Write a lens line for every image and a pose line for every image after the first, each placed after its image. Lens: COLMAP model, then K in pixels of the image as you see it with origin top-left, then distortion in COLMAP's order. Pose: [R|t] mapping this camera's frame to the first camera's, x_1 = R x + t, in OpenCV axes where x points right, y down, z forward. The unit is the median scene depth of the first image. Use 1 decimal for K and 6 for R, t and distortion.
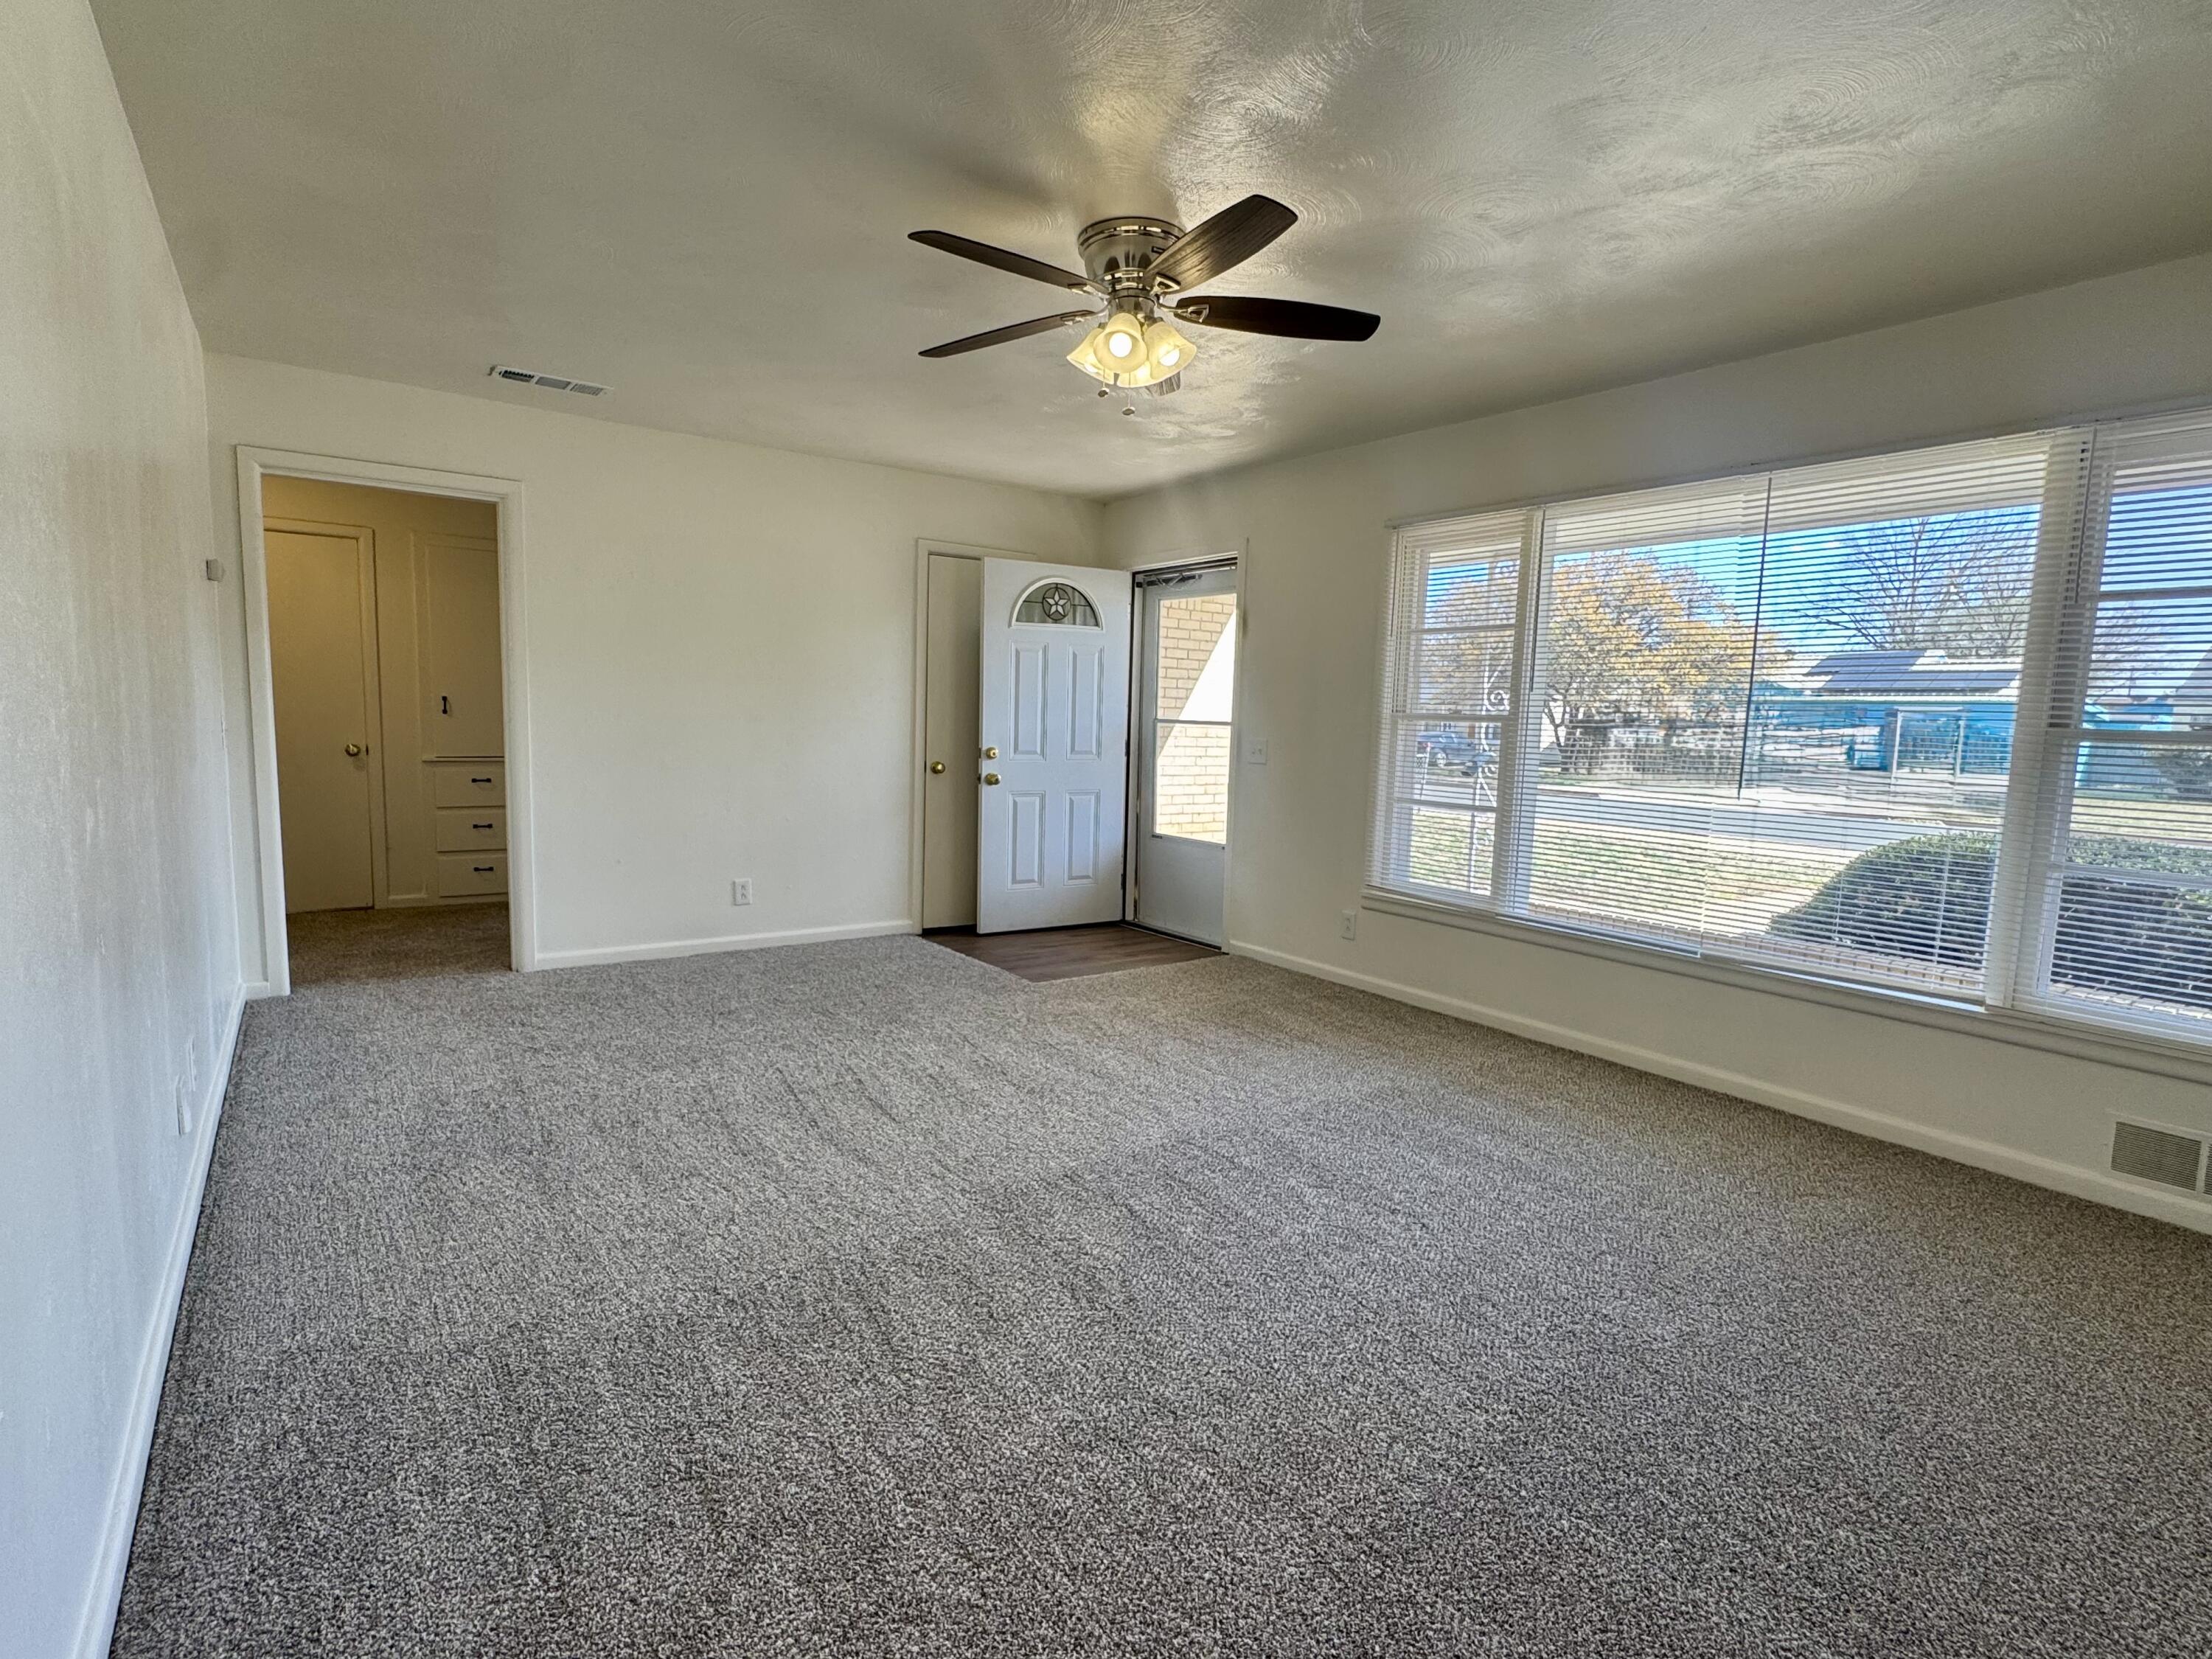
lens RADIAL K [[1099.7, 0, 1103.6], [0, 1099.7, 828.5], [0, 0, 1]] dist [-0.003201, 0.000431]
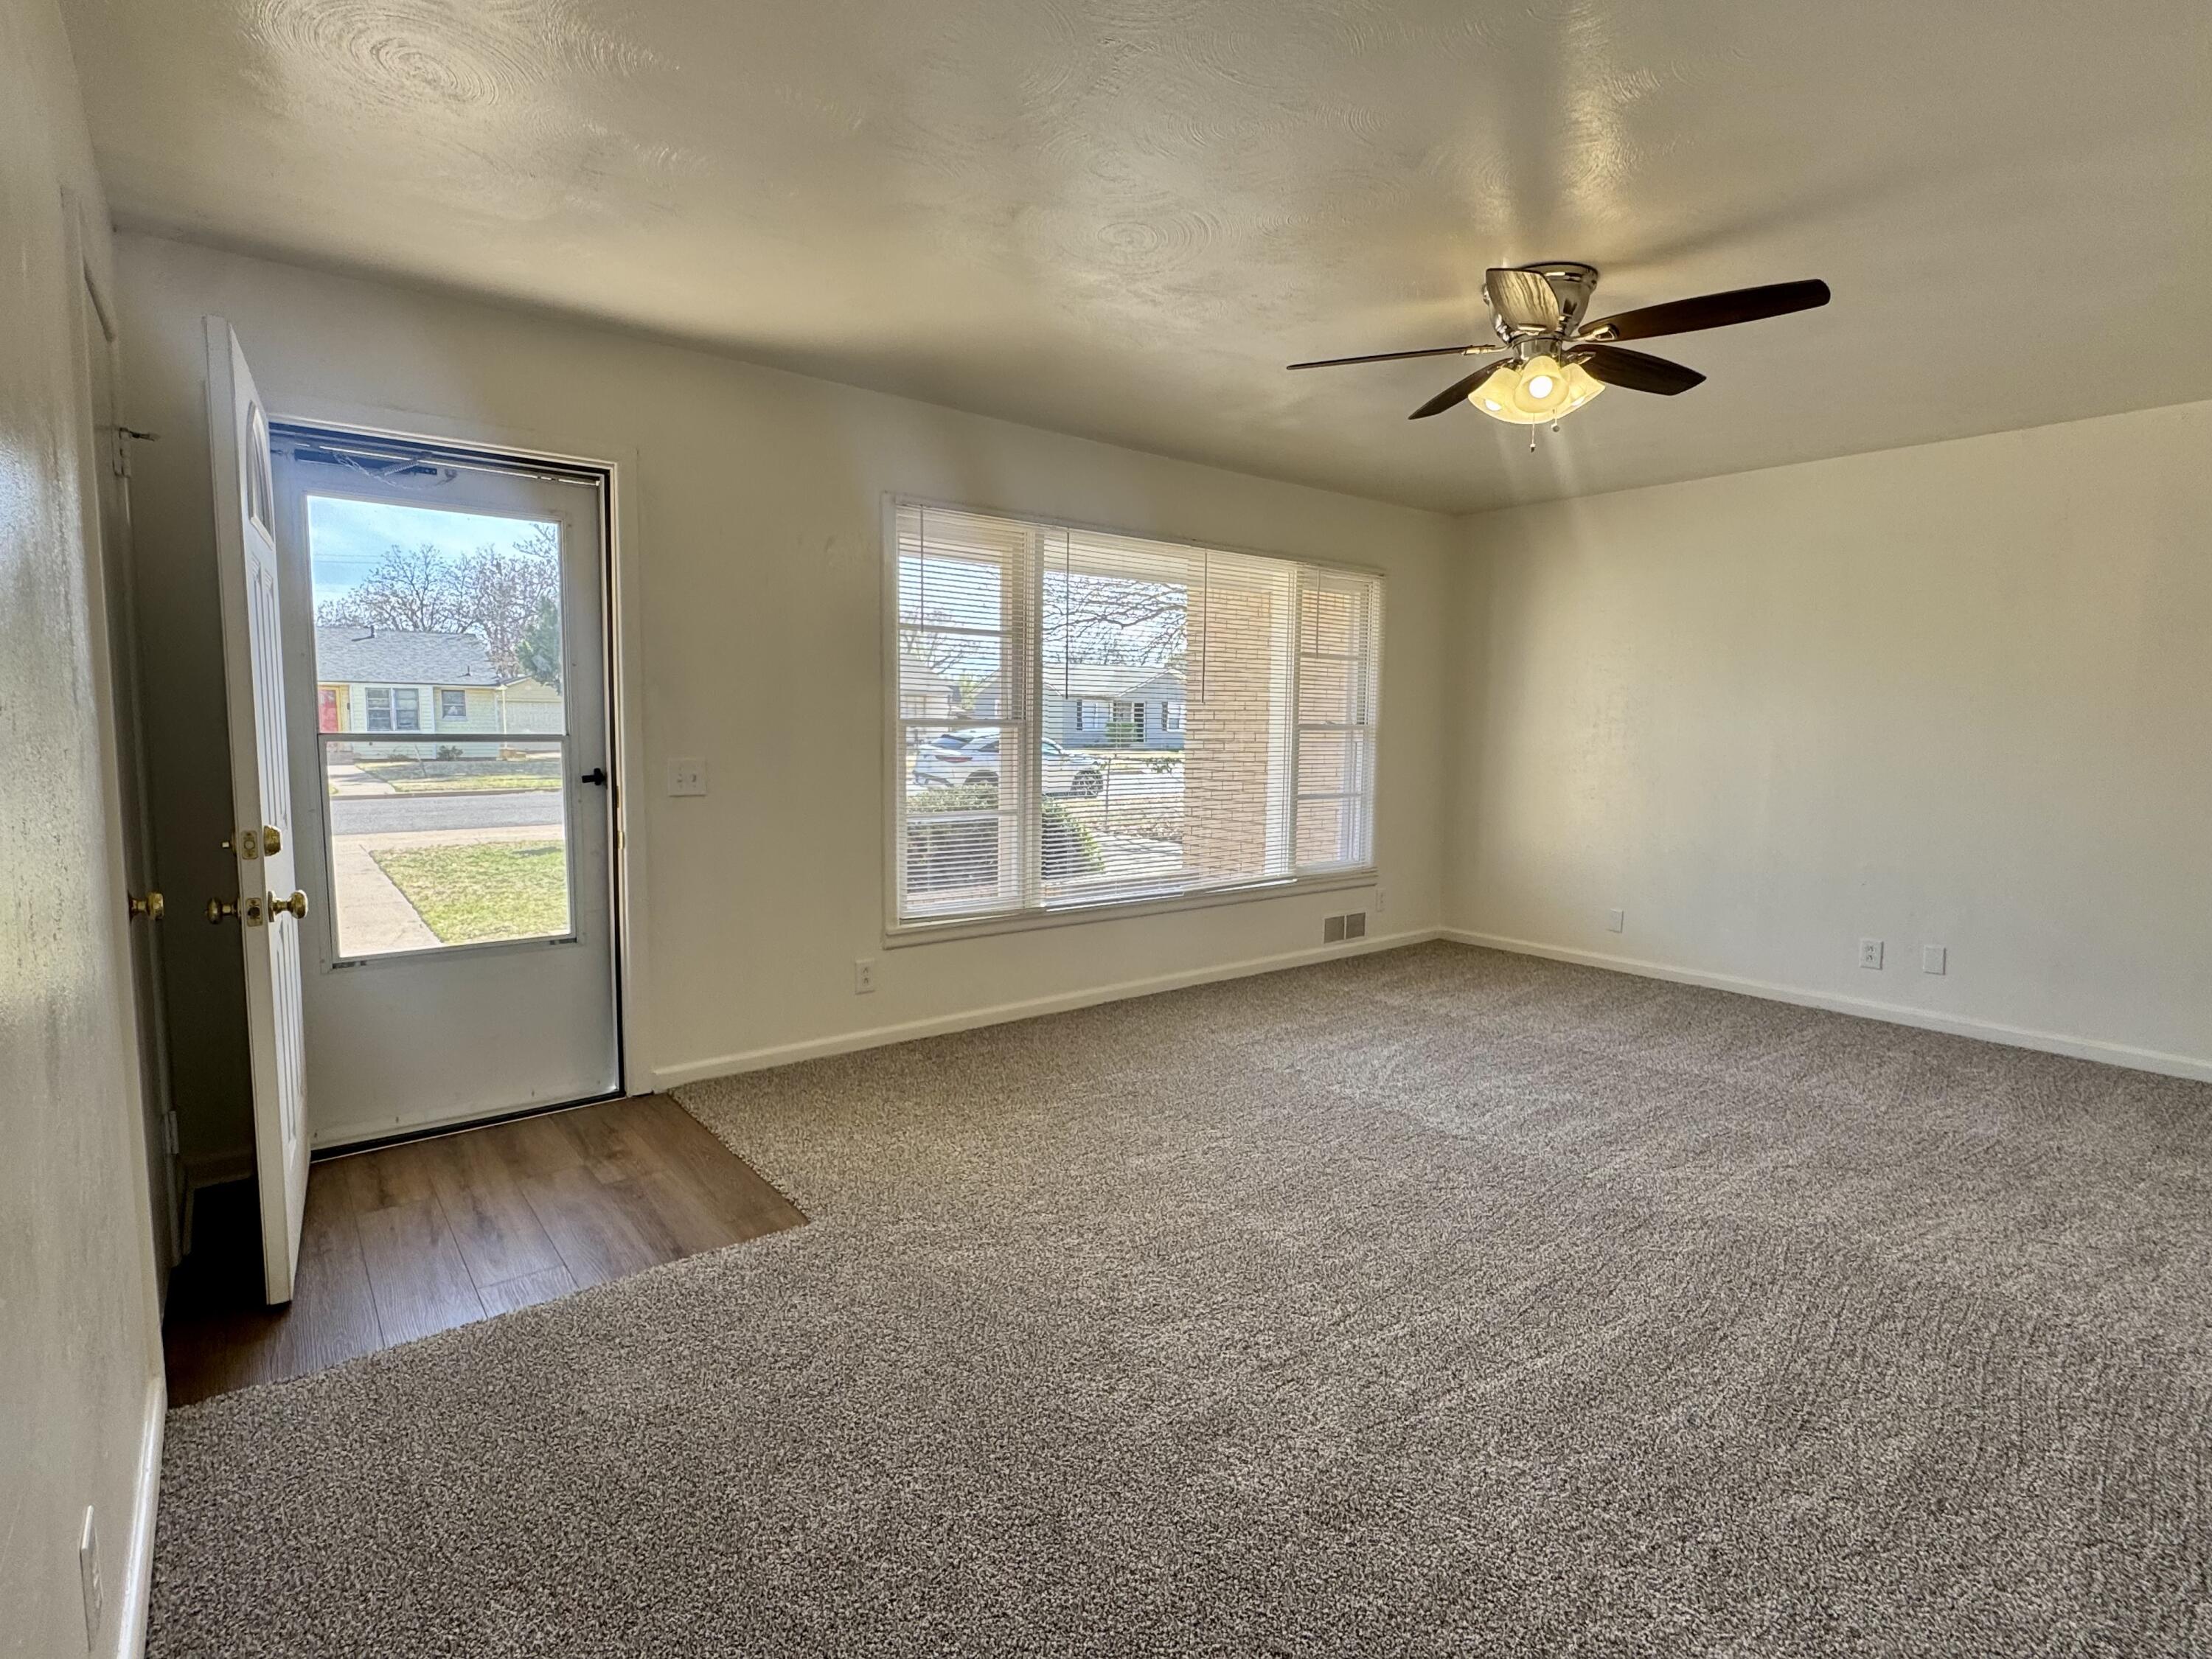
lens RADIAL K [[1099.7, 0, 1103.6], [0, 1099.7, 828.5], [0, 0, 1]] dist [-0.003201, 0.000431]
pose [[-0.055543, -0.117188, 0.991555, -0.634896], [0.097936, 0.987660, 0.122213, -0.112412], [-0.993642, 0.103897, -0.043380, 0.913941]]
